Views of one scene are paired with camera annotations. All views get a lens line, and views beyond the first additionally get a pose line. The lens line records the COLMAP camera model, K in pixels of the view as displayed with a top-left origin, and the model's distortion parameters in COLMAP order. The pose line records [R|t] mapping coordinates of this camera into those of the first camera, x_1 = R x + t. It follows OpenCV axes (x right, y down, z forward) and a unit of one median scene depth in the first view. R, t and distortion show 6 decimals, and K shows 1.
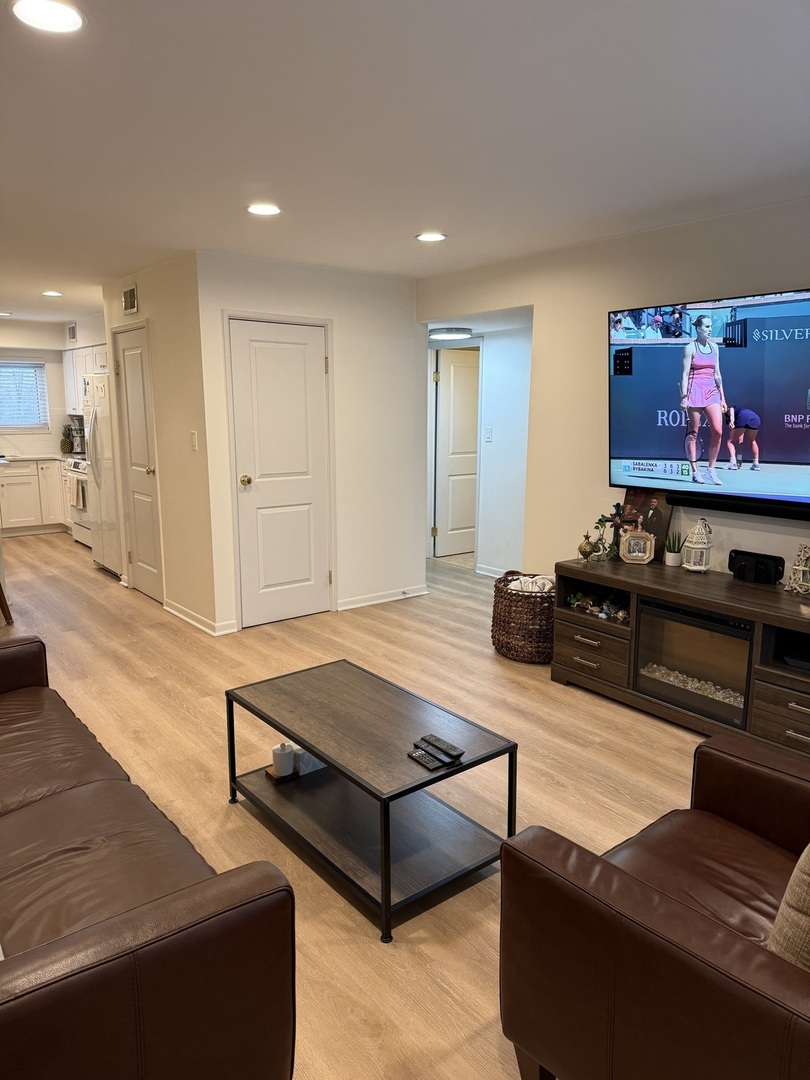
lens RADIAL K [[751.2, 0, 405.9], [0, 751.2, 539.6], [0, 0, 1]] dist [0.079773, -0.082391]
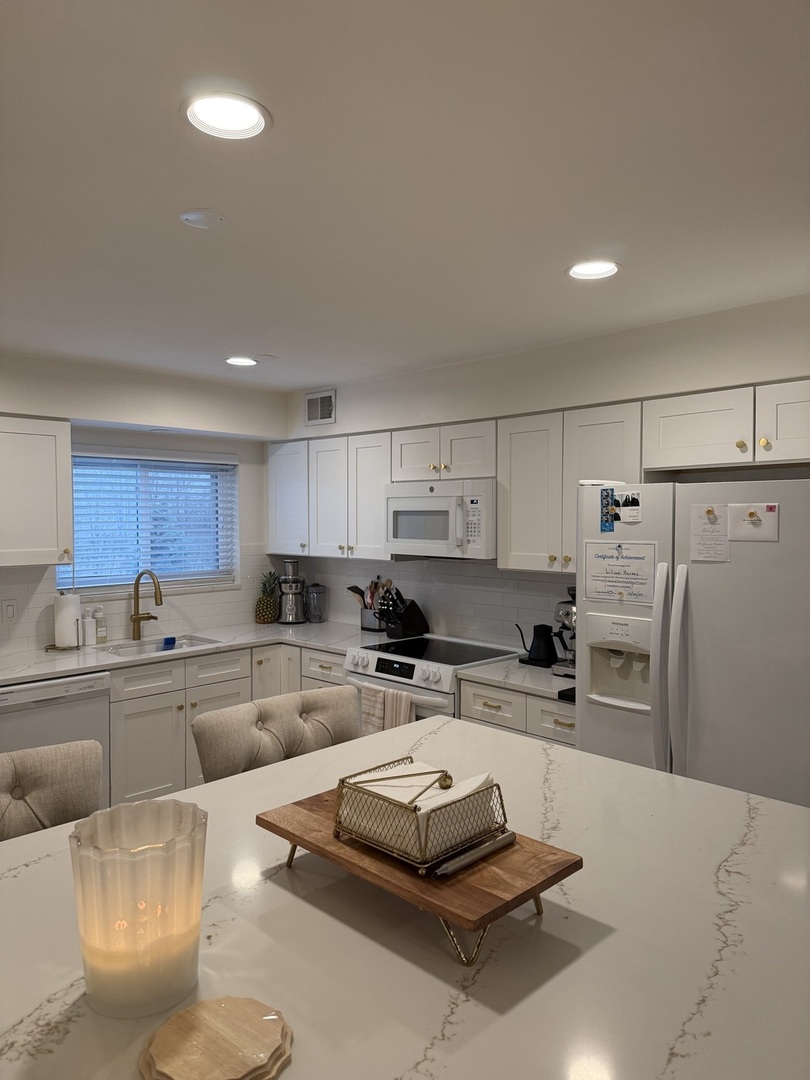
lens RADIAL K [[751.2, 0, 400.7], [0, 751.2, 542.5], [0, 0, 1]] dist [0.079773, -0.082391]
pose [[0.993590, -0.009319, 0.112656, -0.788341], [0.024794, 0.990293, -0.136764, -0.182362], [-0.110288, 0.138680, 0.984177, 0.860652]]
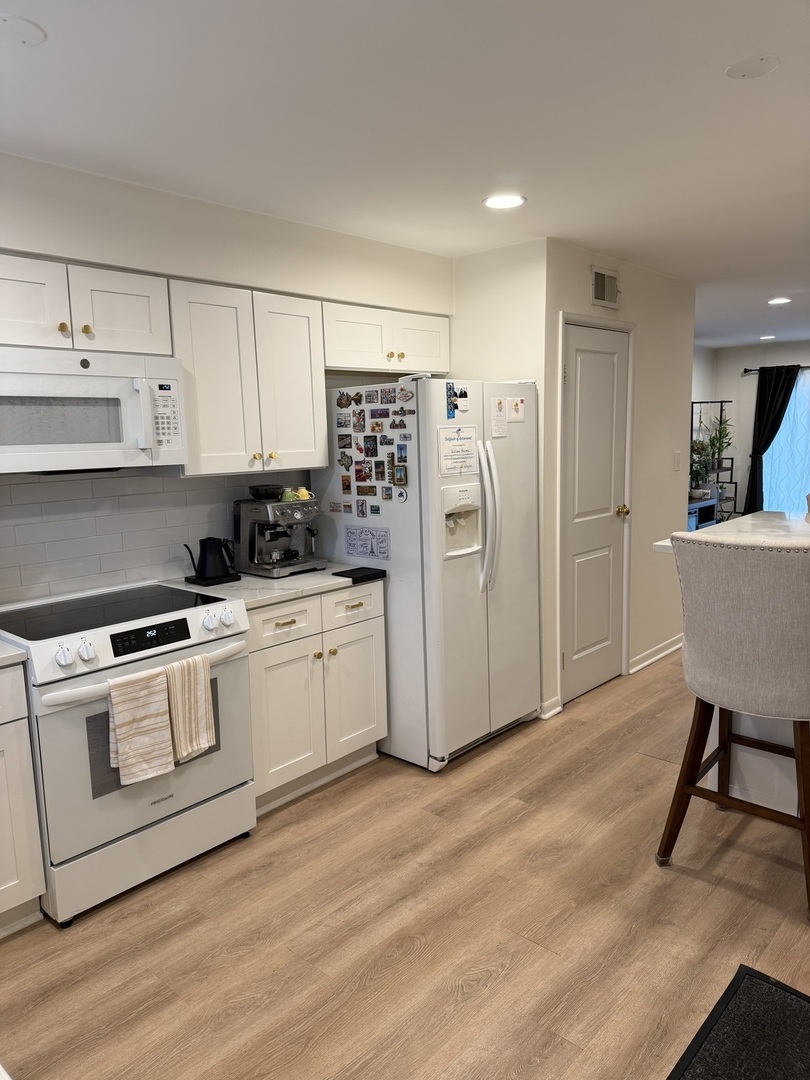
lens RADIAL K [[751.2, 0, 408.1], [0, 751.2, 540.4], [0, 0, 1]] dist [0.079773, -0.082391]
pose [[-0.171948, -0.144532, 0.974446, -1.232536], [0.192513, 0.965176, 0.177127, -0.281380], [-0.966112, 0.218050, -0.138136, 1.528763]]
